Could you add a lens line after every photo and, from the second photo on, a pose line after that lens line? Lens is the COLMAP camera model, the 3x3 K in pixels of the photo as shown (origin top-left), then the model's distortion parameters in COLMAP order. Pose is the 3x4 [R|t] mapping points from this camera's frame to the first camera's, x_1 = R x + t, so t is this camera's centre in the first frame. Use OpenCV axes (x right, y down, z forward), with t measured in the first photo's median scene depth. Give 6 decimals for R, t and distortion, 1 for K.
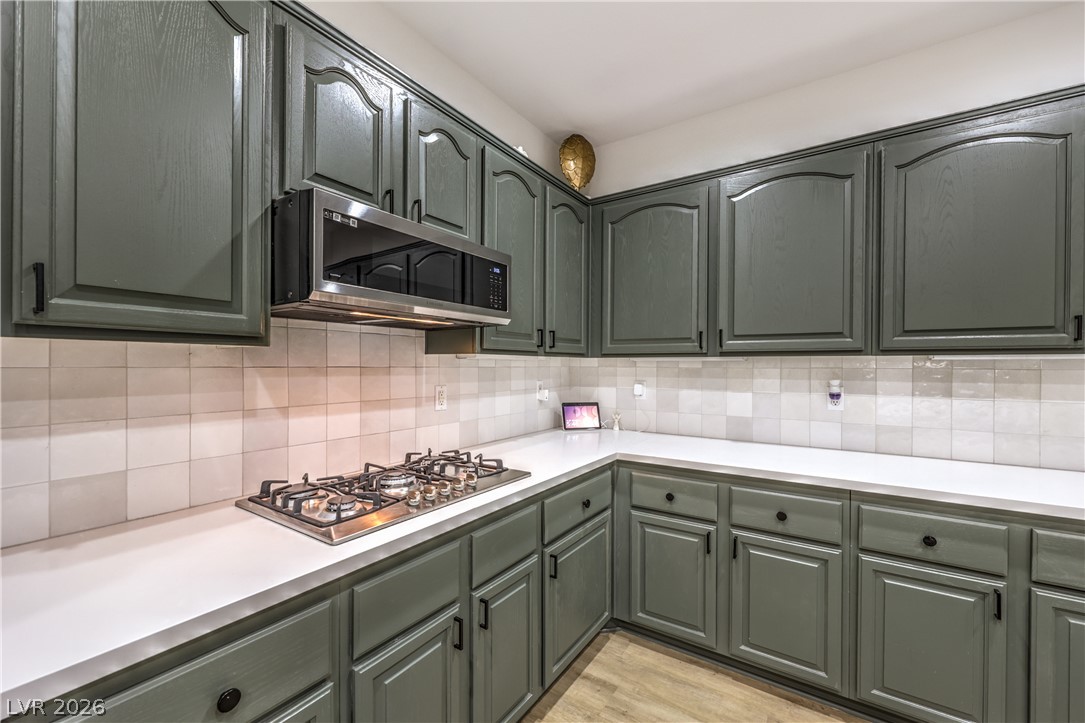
lens RADIAL K [[436.6, 0, 546.4], [0, 436.6, 367.3], [0, 0, 1]] dist [-0.001969, -0.000109]
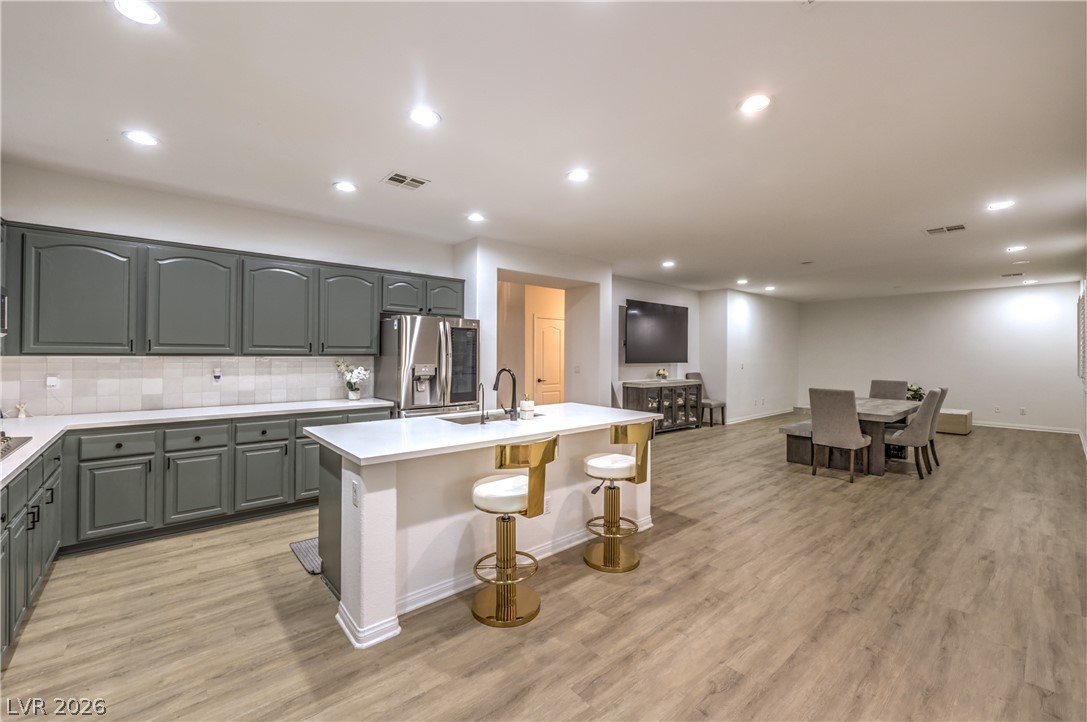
lens RADIAL K [[448.4, 0, 548.7], [0, 448.4, 351.8], [0, 0, 1]] dist [-0.001147, -0.000083]
pose [[0.259797, 0.003420, 0.965657, -0.923695], [-0.002151, 0.999993, -0.002964, -0.045067], [-0.965661, -0.001307, 0.259802, -0.973564]]
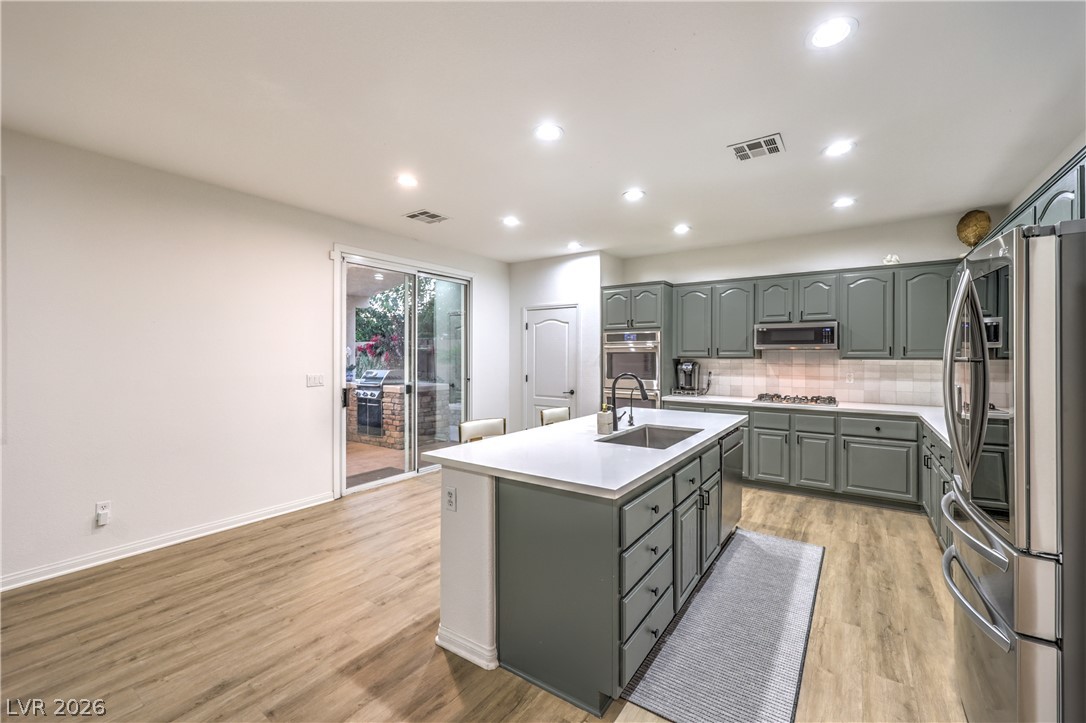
lens RADIAL K [[436.8, 0, 557.6], [0, 436.8, 353.7], [0, 0, 1]] dist [-0.000211, -0.000107]
pose [[-0.005011, -0.006286, -0.999968, 2.256421], [-0.003497, 0.999974, -0.006269, -0.042047], [0.999981, 0.003466, -0.005033, -0.579071]]
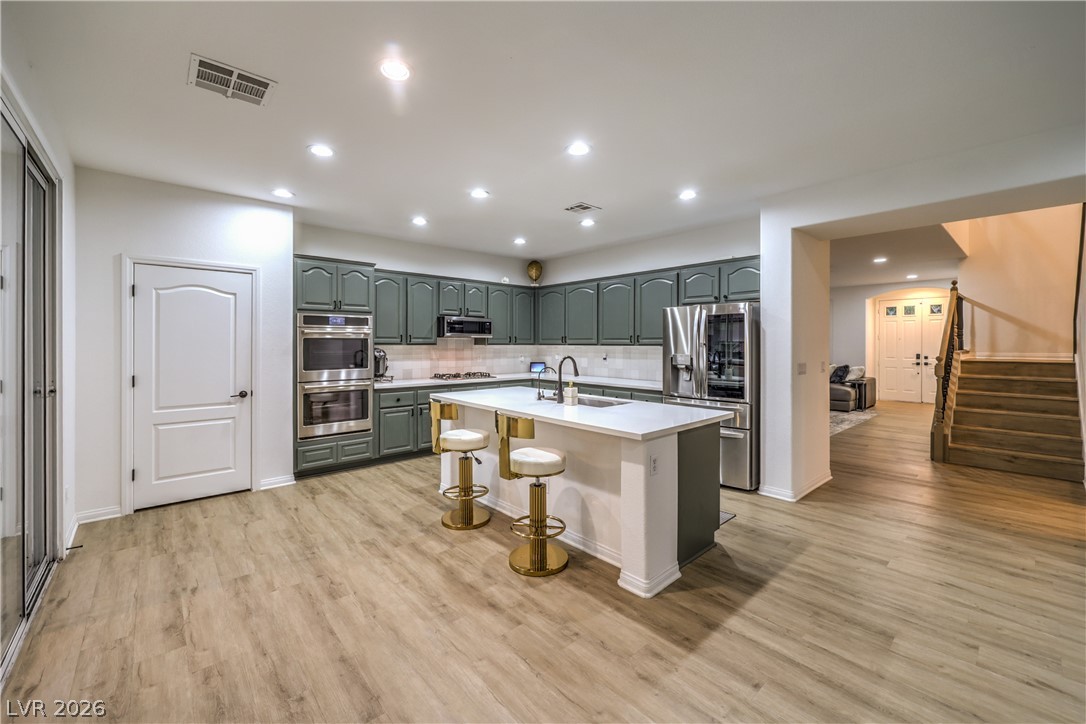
lens RADIAL K [[436.5, 0, 539.8], [0, 436.5, 342.5], [0, 0, 1]] dist [-0.003066, -0.000202]
pose [[0.966832, -0.001041, -0.255411, 1.123088], [-0.000007, 0.999992, -0.004101, -0.036173], [0.255414, 0.003966, 0.966824, -2.228097]]
